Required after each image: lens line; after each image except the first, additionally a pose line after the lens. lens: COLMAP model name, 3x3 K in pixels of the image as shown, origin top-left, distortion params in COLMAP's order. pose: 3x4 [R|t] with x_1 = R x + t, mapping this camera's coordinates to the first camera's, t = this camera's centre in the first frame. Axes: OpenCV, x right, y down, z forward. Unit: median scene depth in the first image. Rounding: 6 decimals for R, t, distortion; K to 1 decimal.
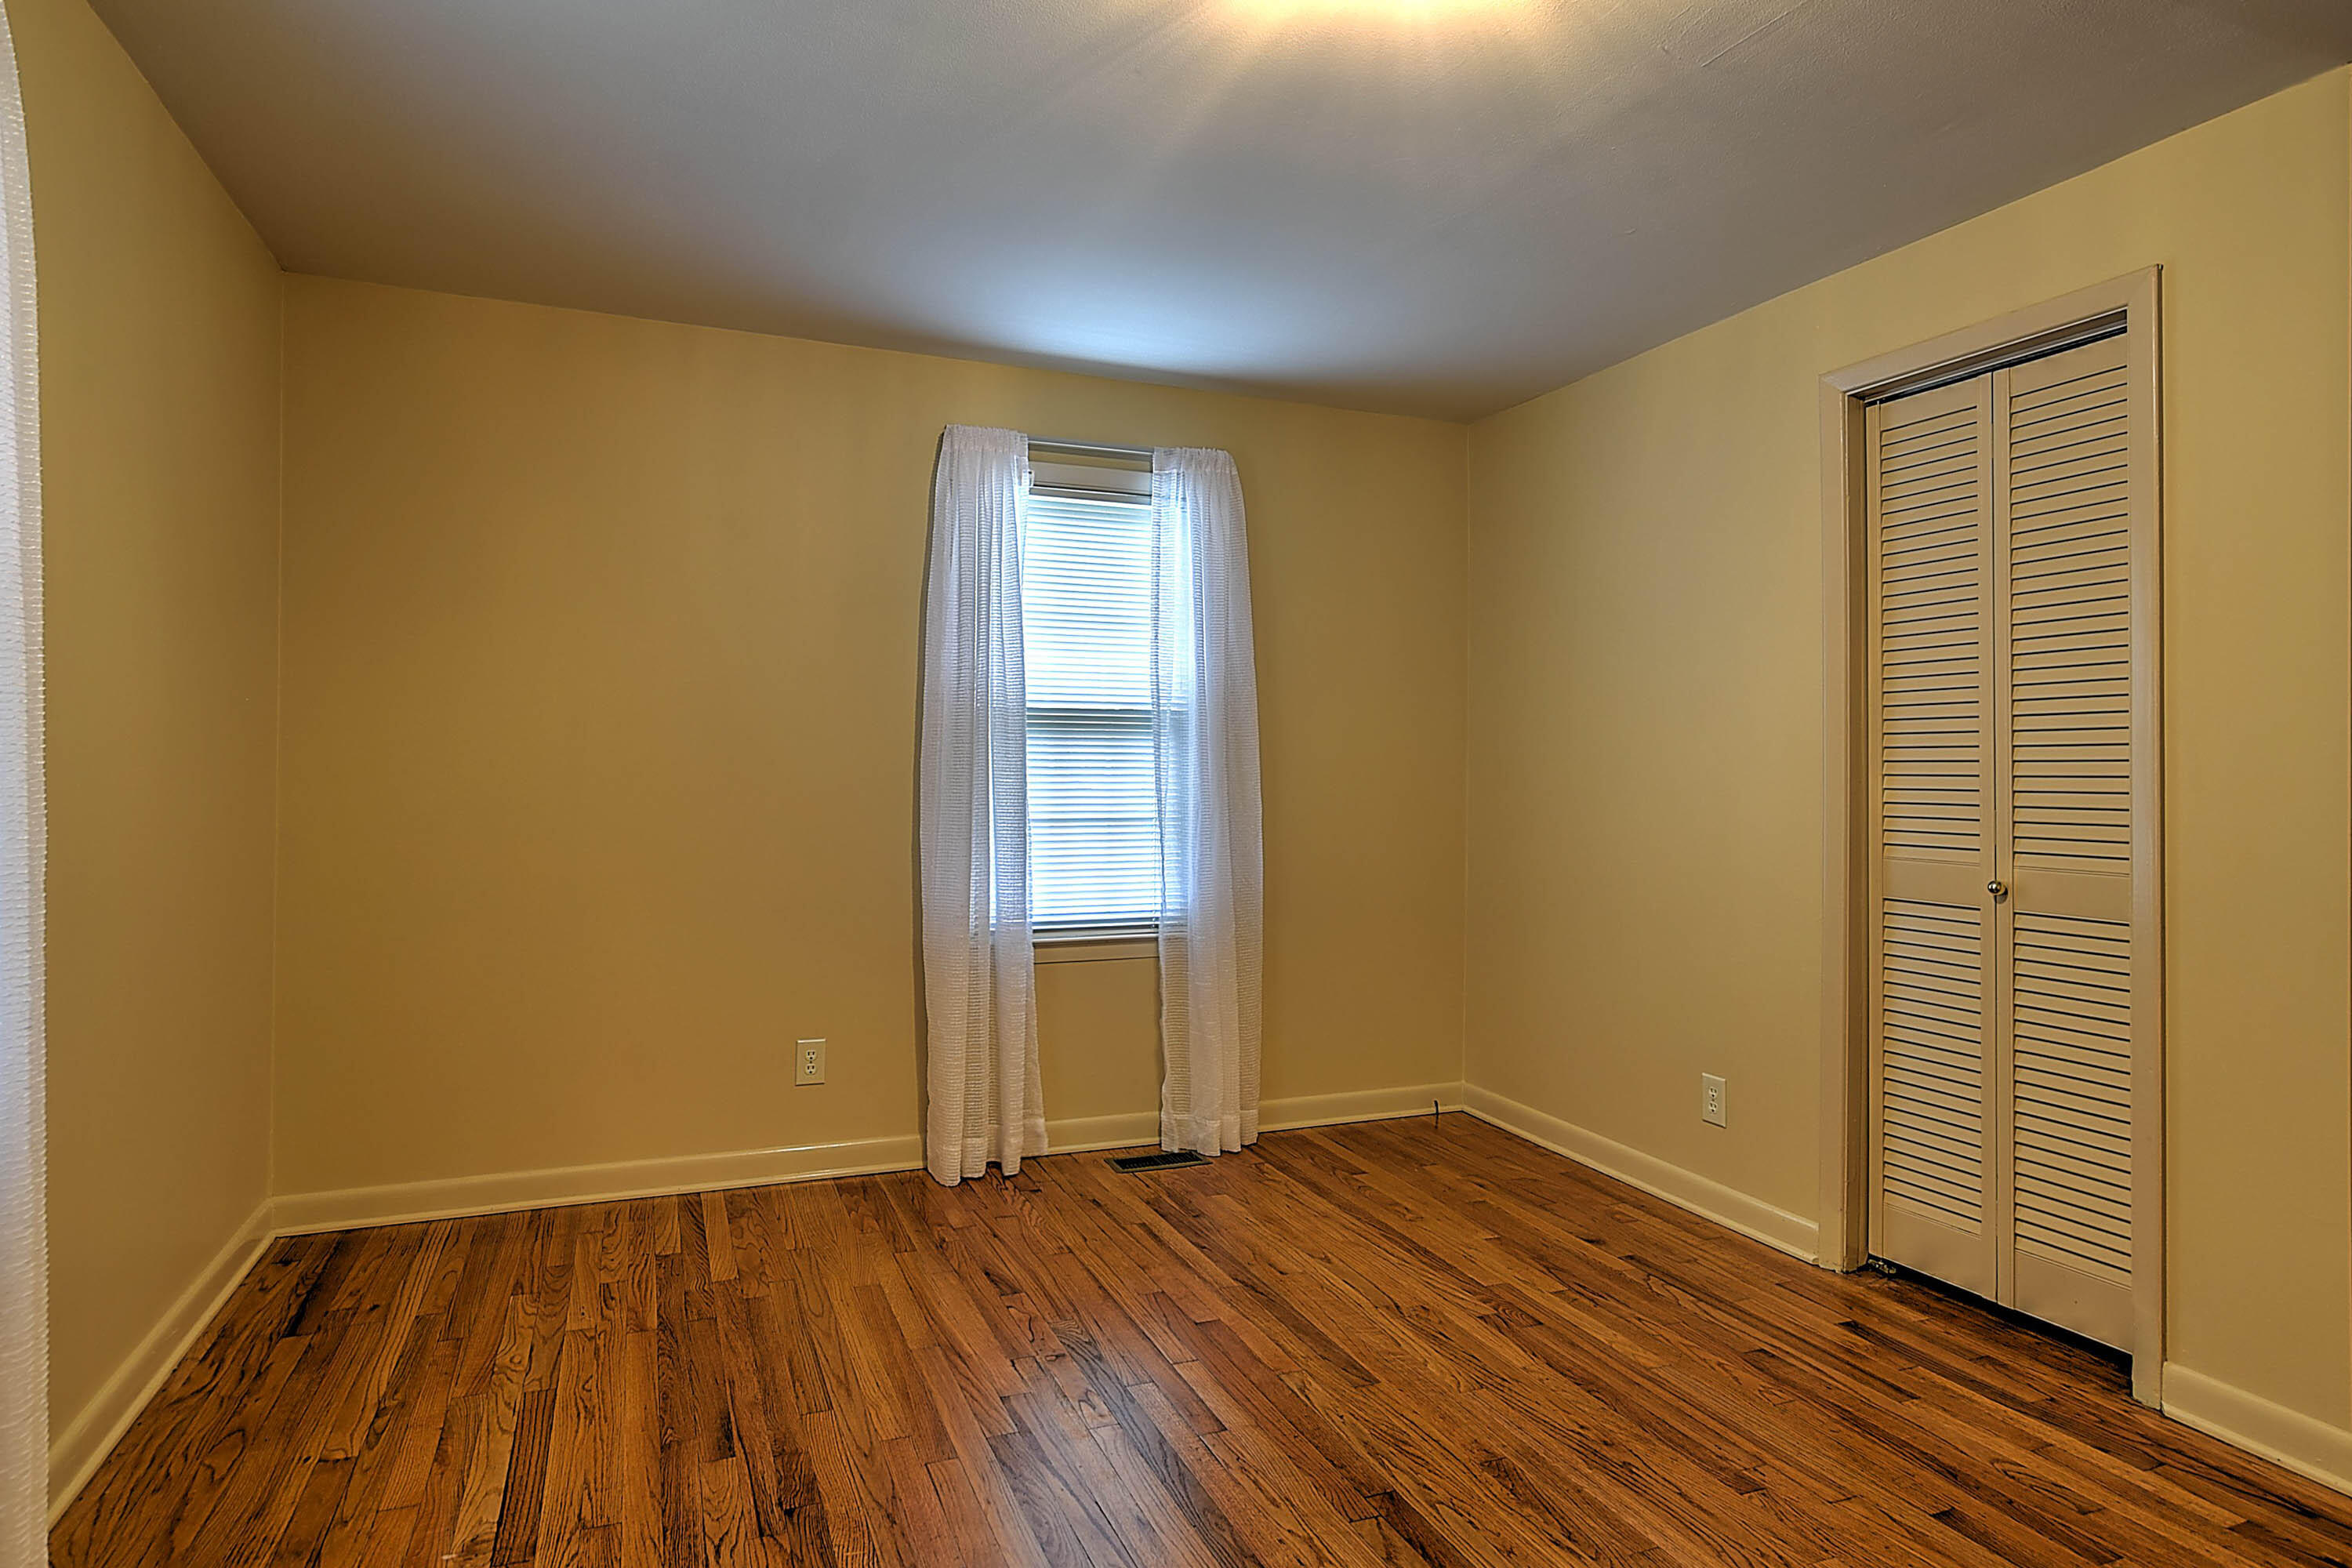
lens RADIAL K [[1294.6, 0, 1172.9], [0, 1294.6, 779.4], [0, 0, 1]] dist [0.002078, 0.000291]
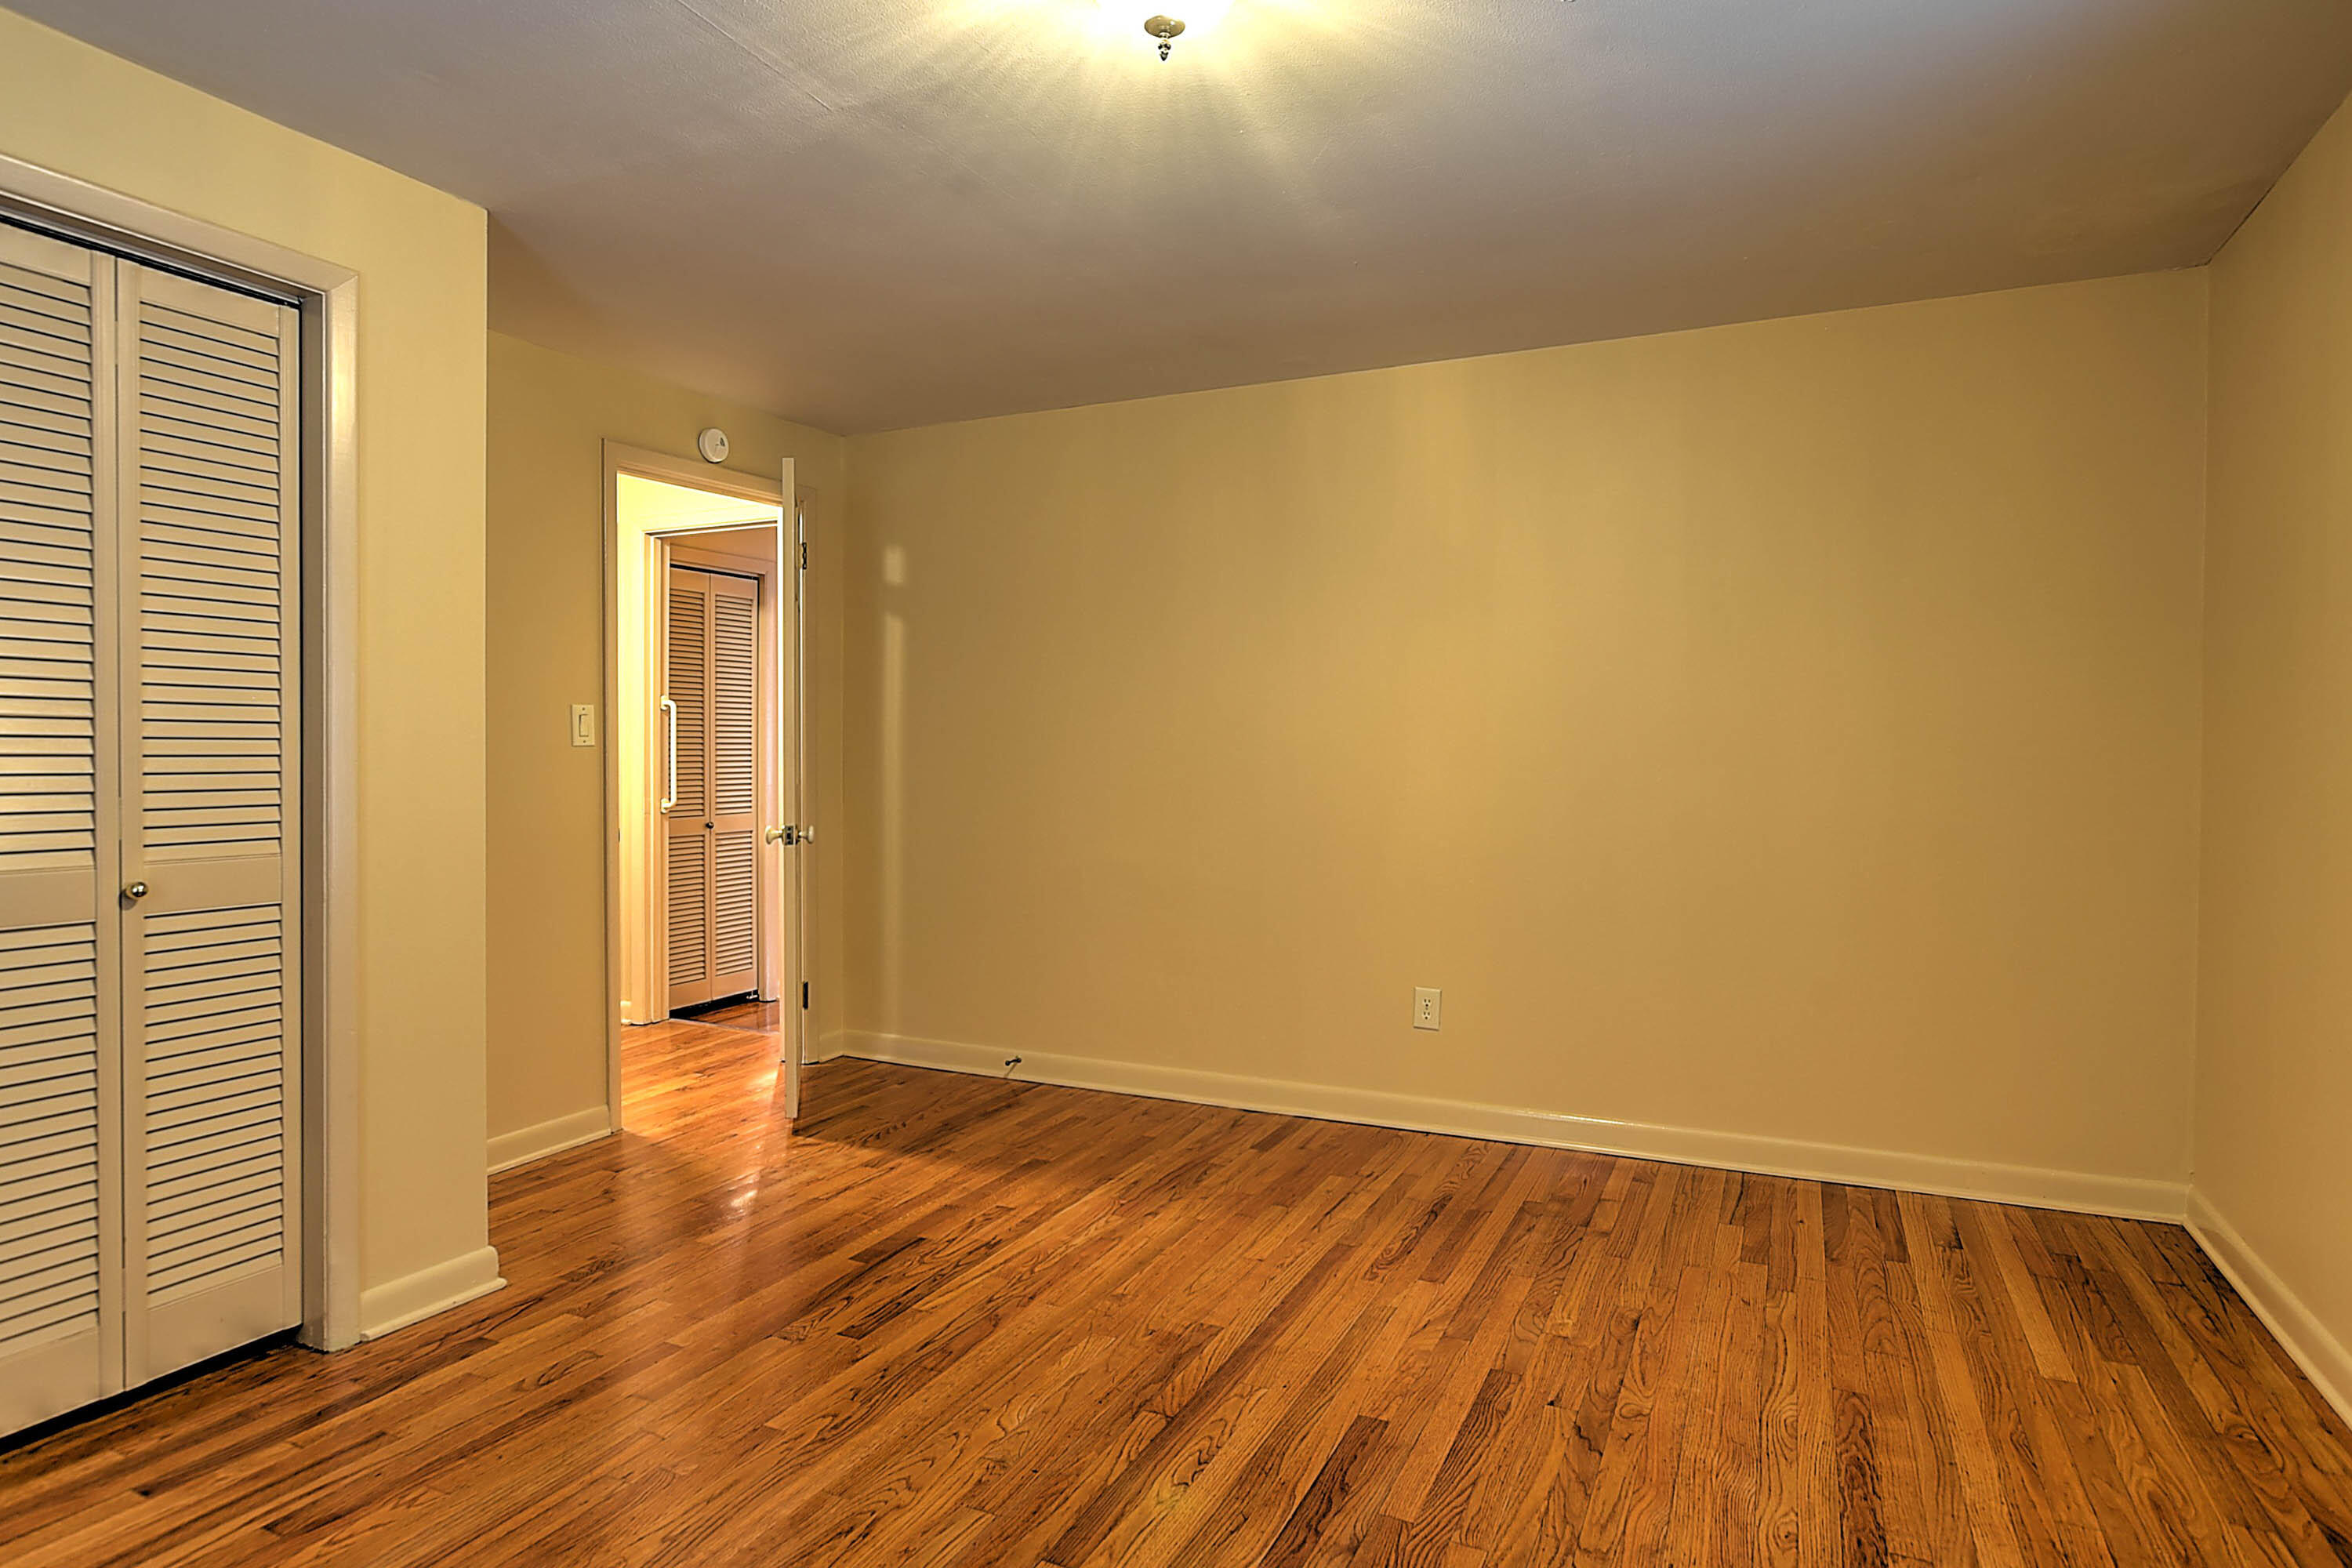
lens RADIAL K [[1294.6, 0, 1178.3], [0, 1294.6, 781.1], [0, 0, 1]] dist [0.002078, 0.000291]
pose [[-0.676986, -0.030656, 0.735357, -0.450138], [-0.013834, 0.999486, 0.028931, -0.021346], [-0.735866, 0.009412, -0.677062, 1.136031]]
